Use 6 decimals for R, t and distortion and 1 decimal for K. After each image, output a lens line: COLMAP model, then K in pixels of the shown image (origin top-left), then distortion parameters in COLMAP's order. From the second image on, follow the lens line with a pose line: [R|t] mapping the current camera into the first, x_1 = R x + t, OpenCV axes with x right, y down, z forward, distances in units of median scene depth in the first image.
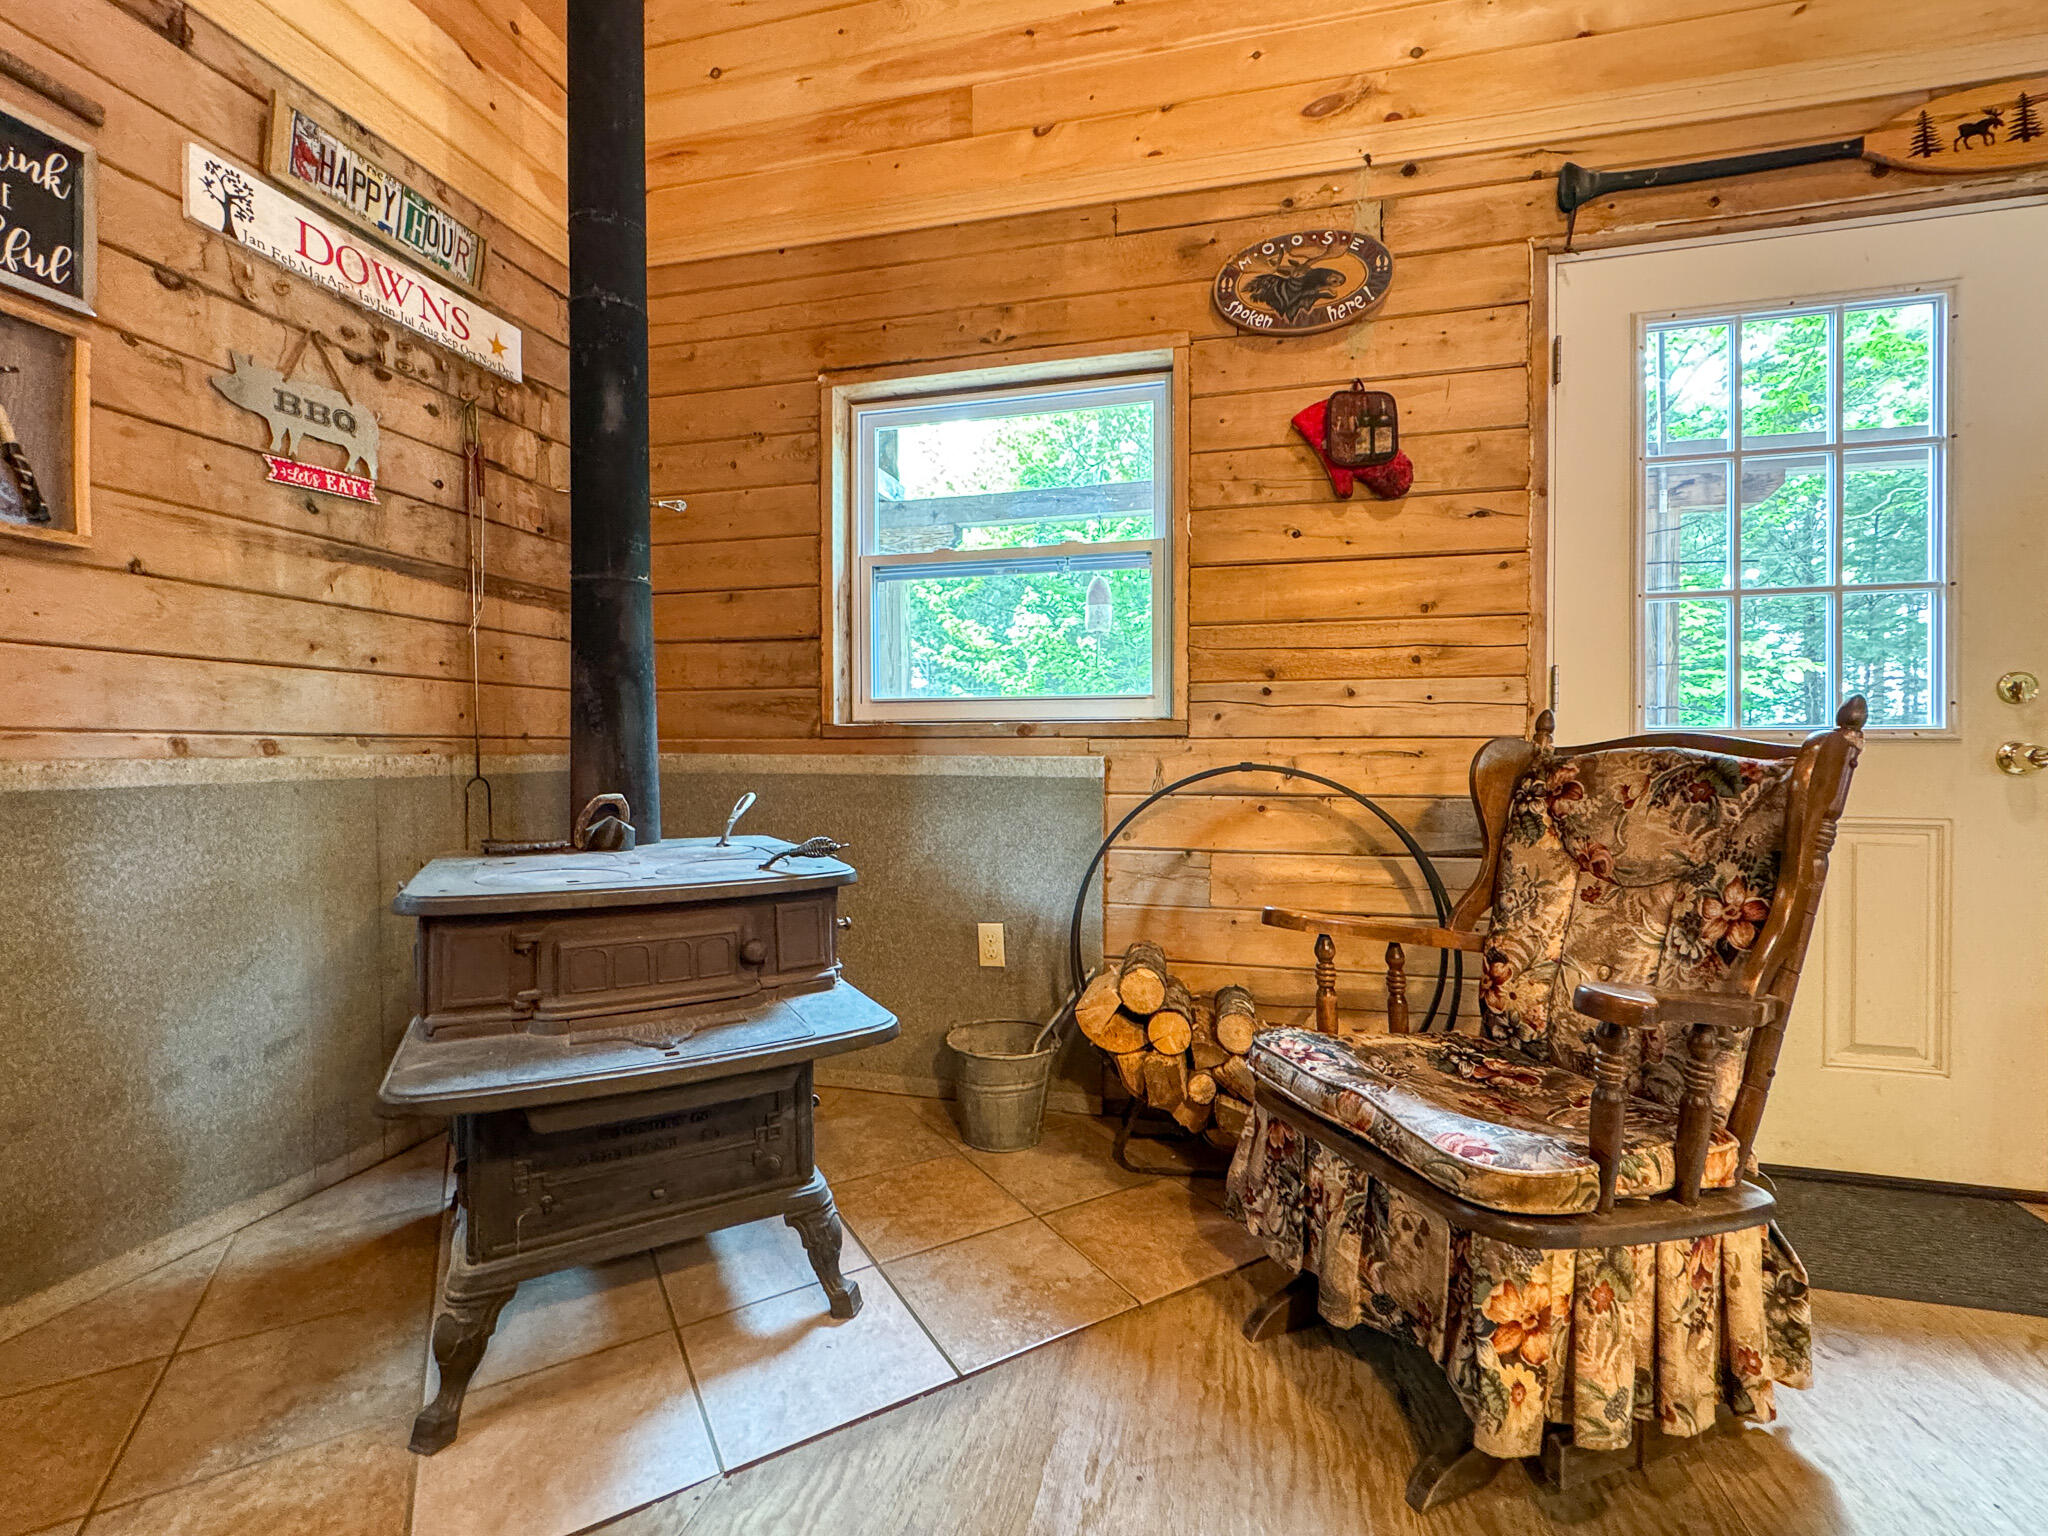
lens RADIAL K [[896.6, 0, 1035.5], [0, 896.6, 768.3], [0, 0, 1]] dist [-0.001789, 0.000390]
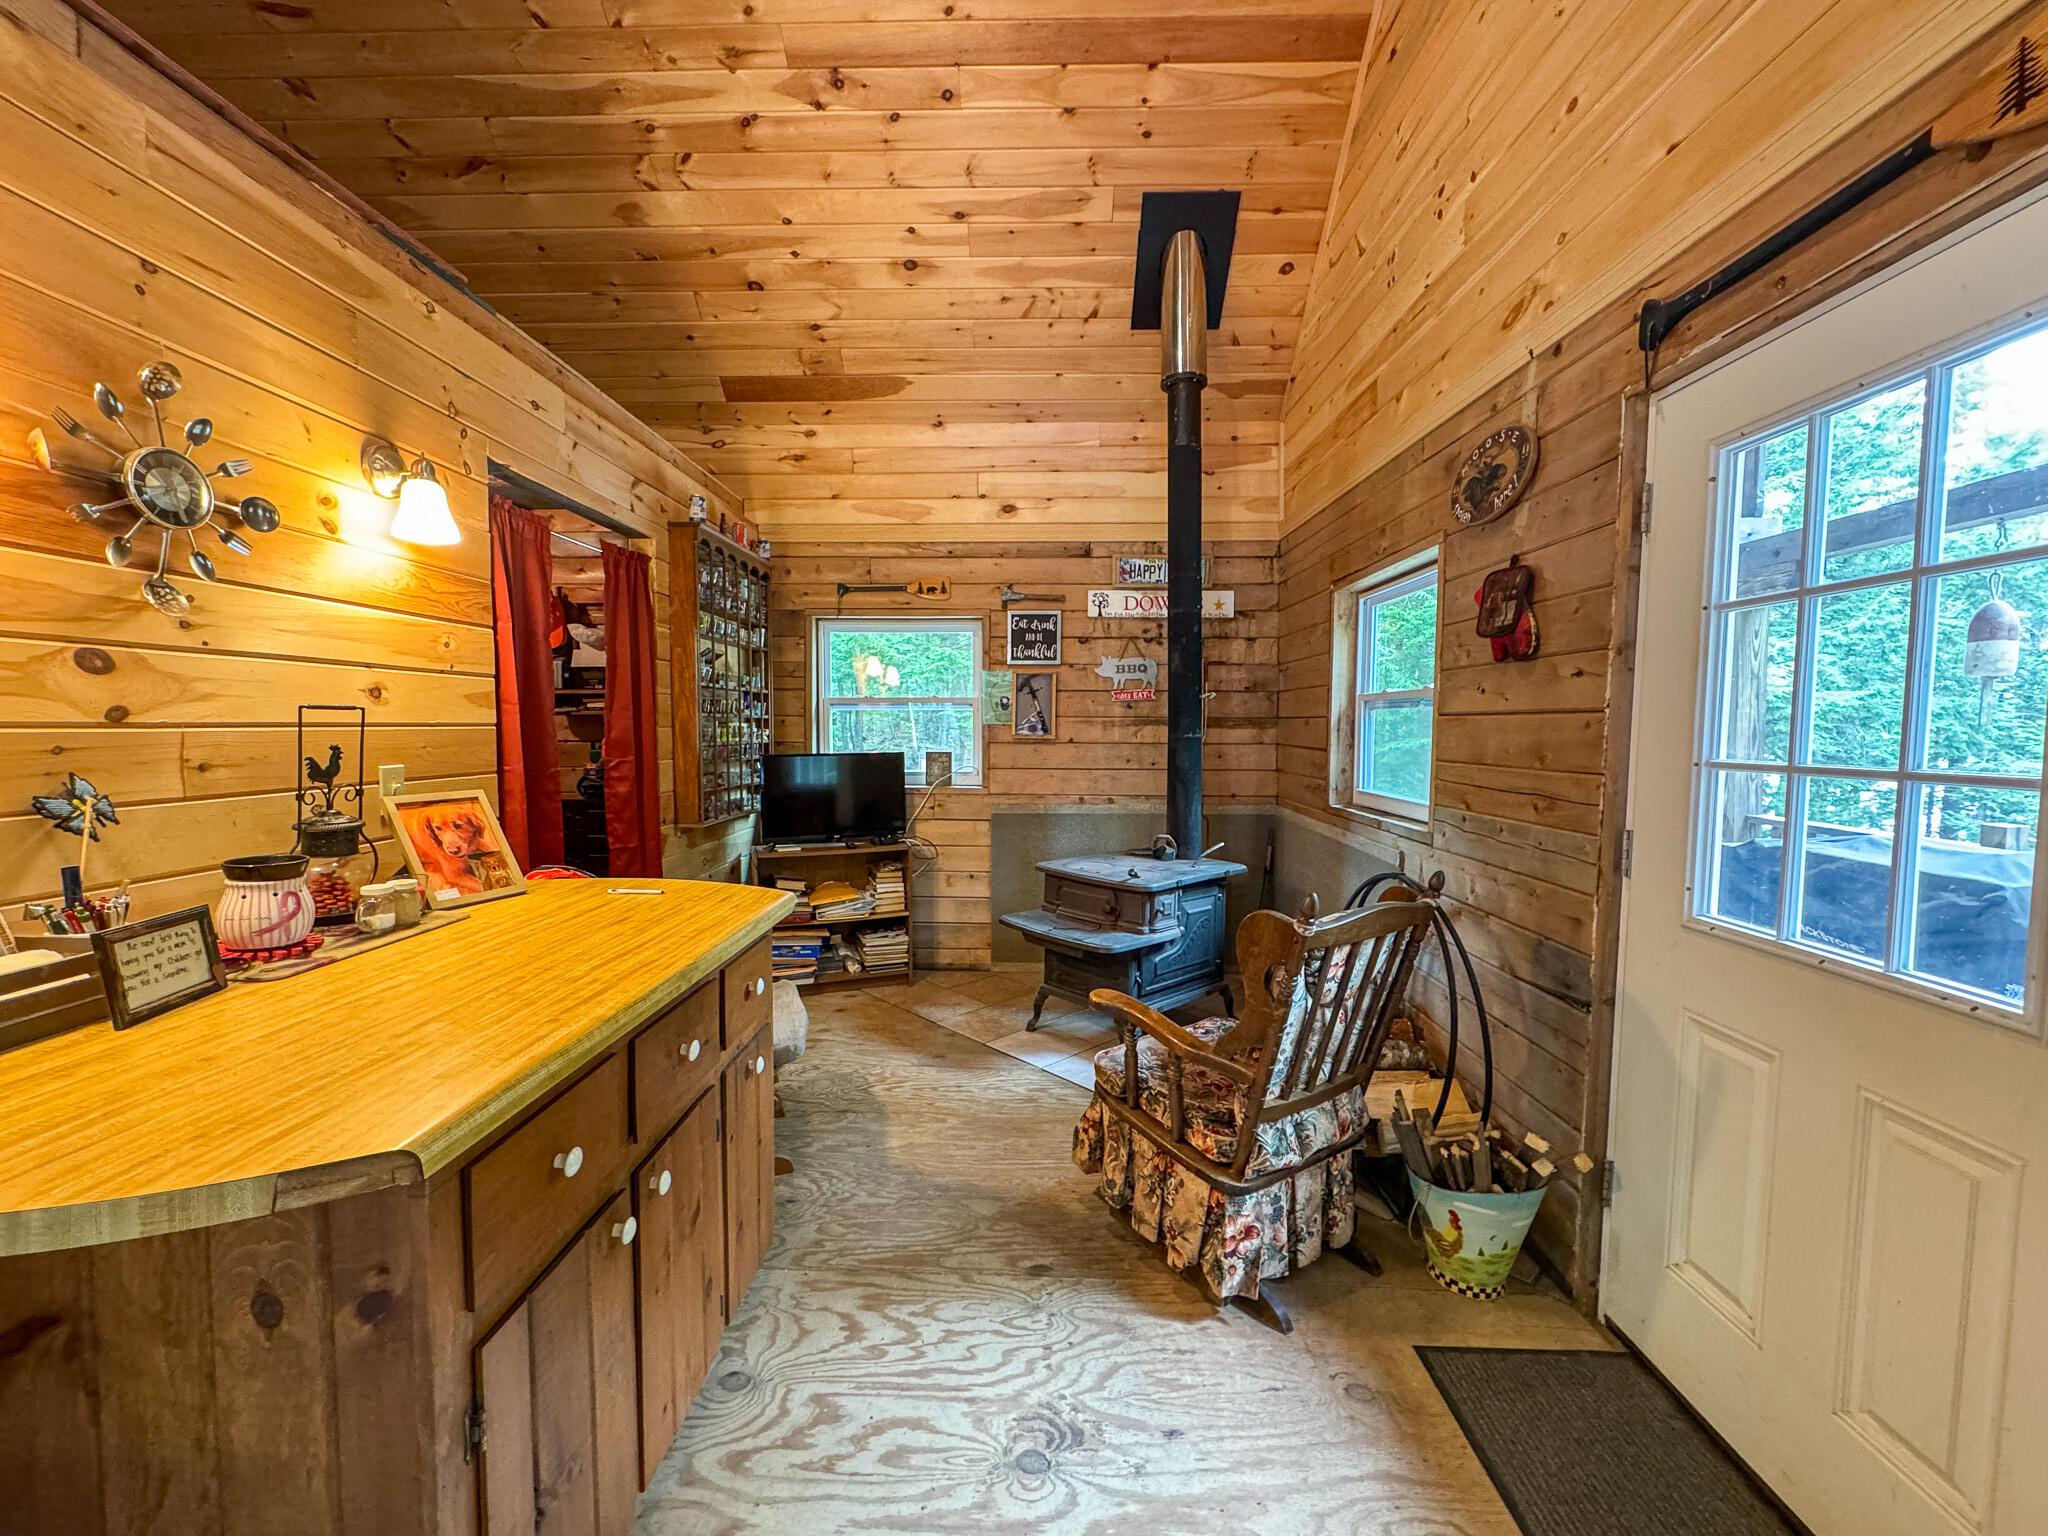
lens RADIAL K [[832.6, 0, 1029.2], [0, 832.6, 771.0], [0, 0, 1]] dist [-0.002226, 0.000598]
pose [[0.226193, 0.059880, -0.972240, 1.312573], [-0.025798, 0.998127, 0.055472, -0.212927], [0.973741, 0.012535, 0.227315, 0.173700]]
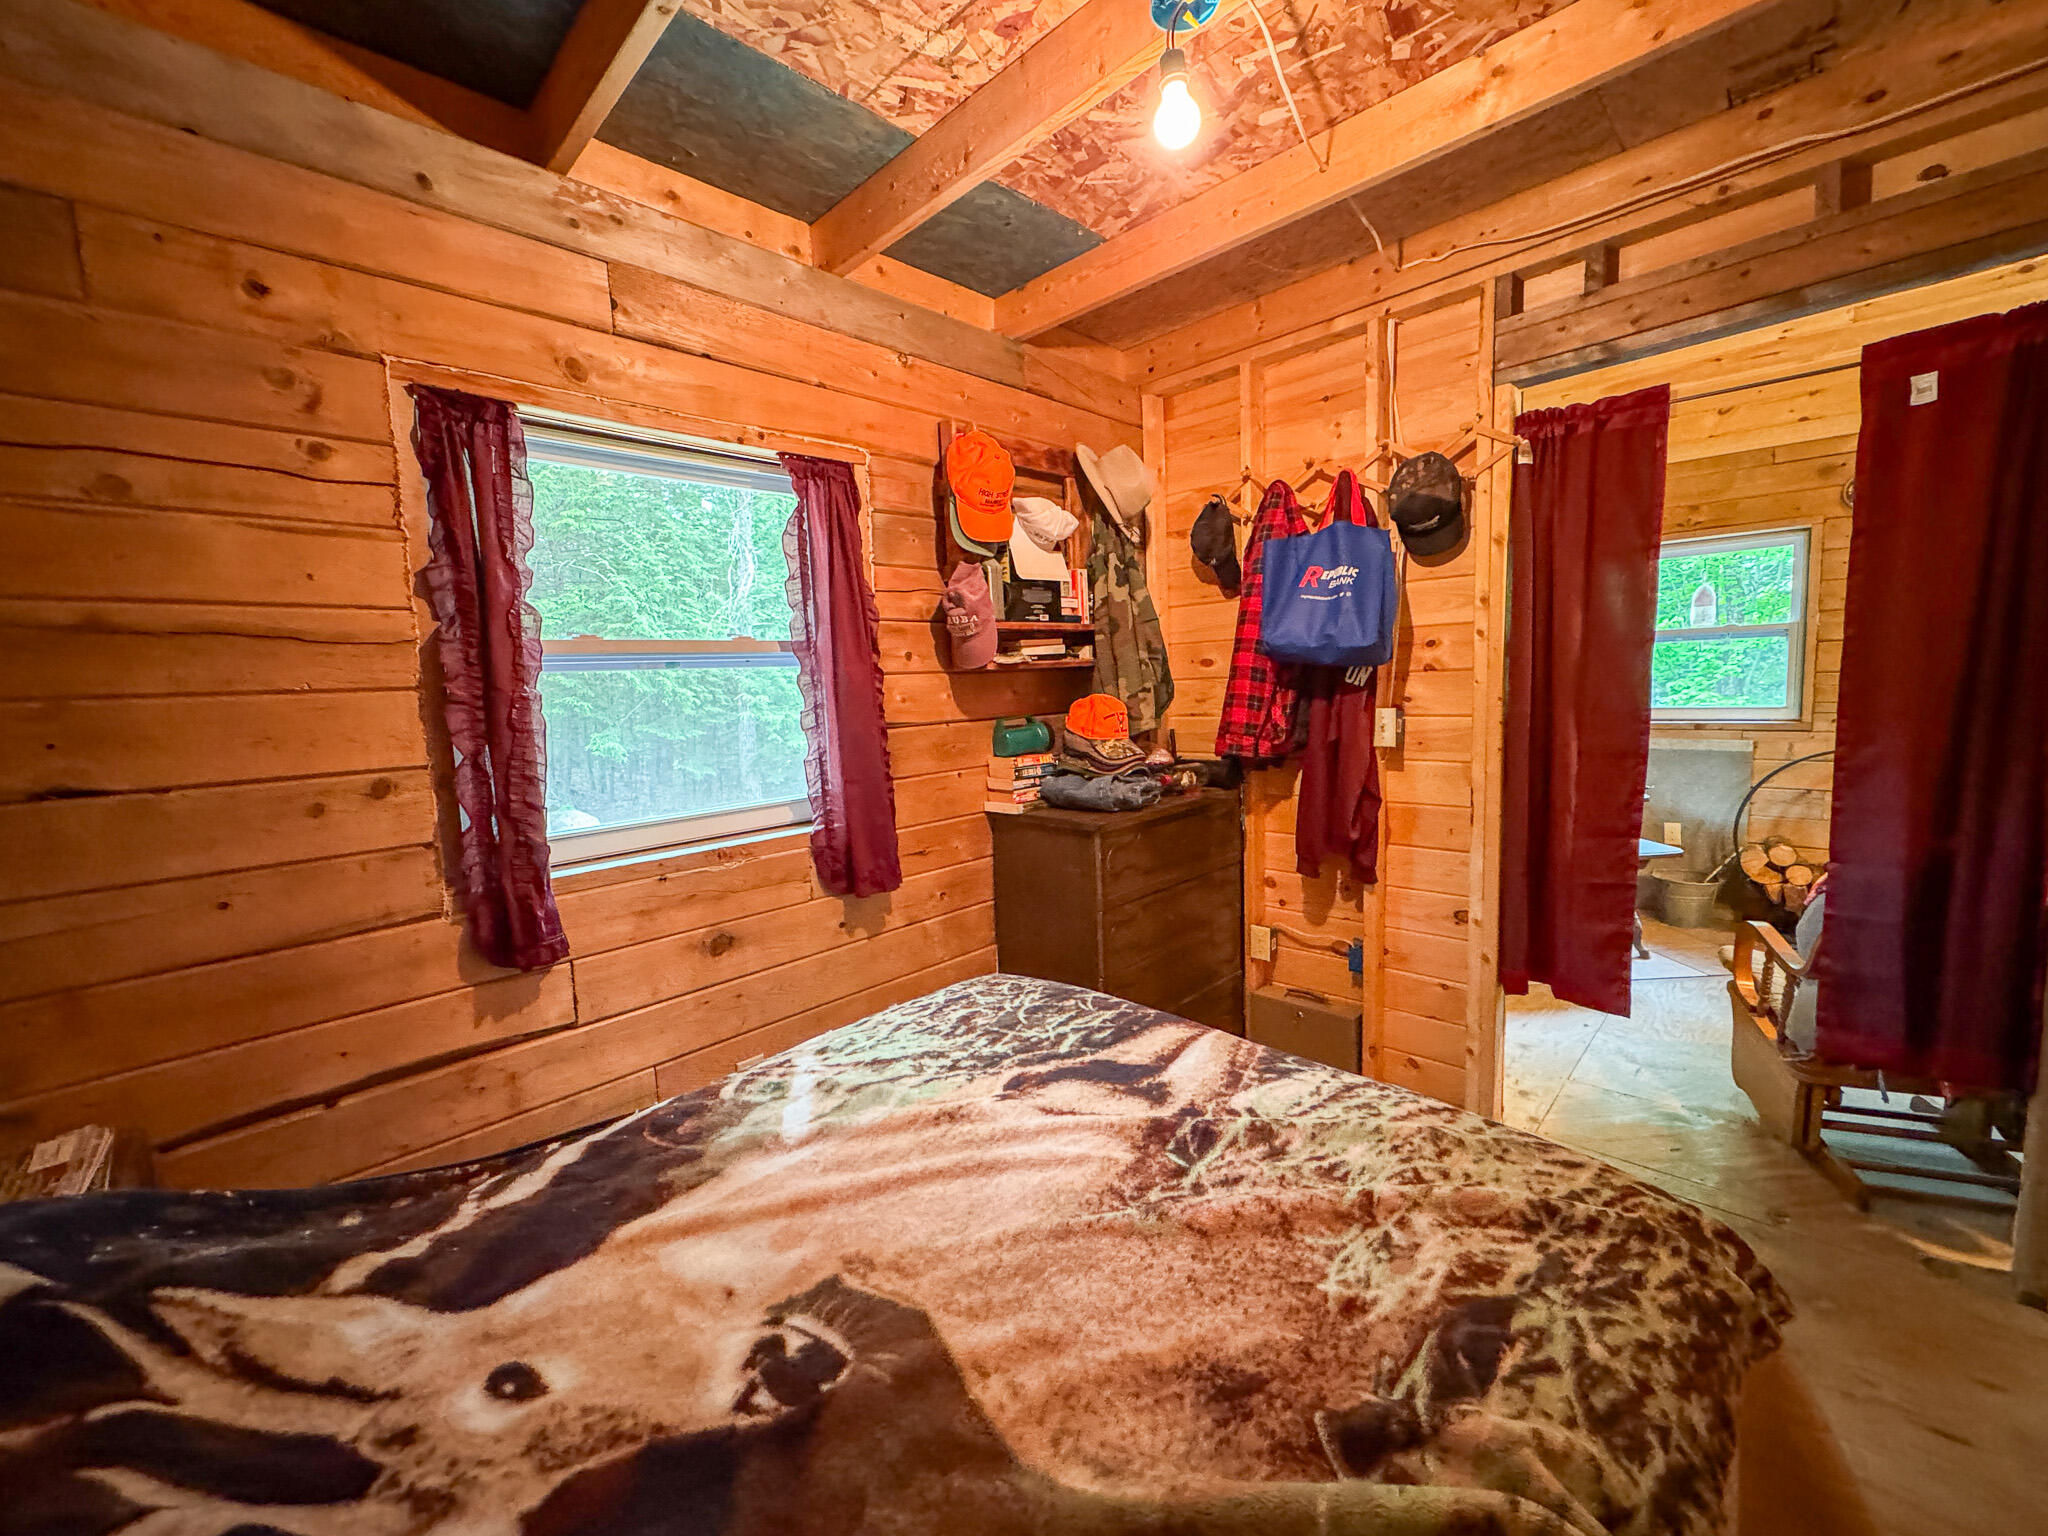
lens RADIAL K [[832.6, 0, 1029.2], [0, 832.6, 771.0], [0, 0, 1]] dist [-0.002226, 0.000598]
pose [[0.863217, 0.018101, -0.504509, -0.393427], [0.030066, 0.995740, 0.087169, -0.163071], [0.503938, -0.090414, 0.858995, -1.441205]]
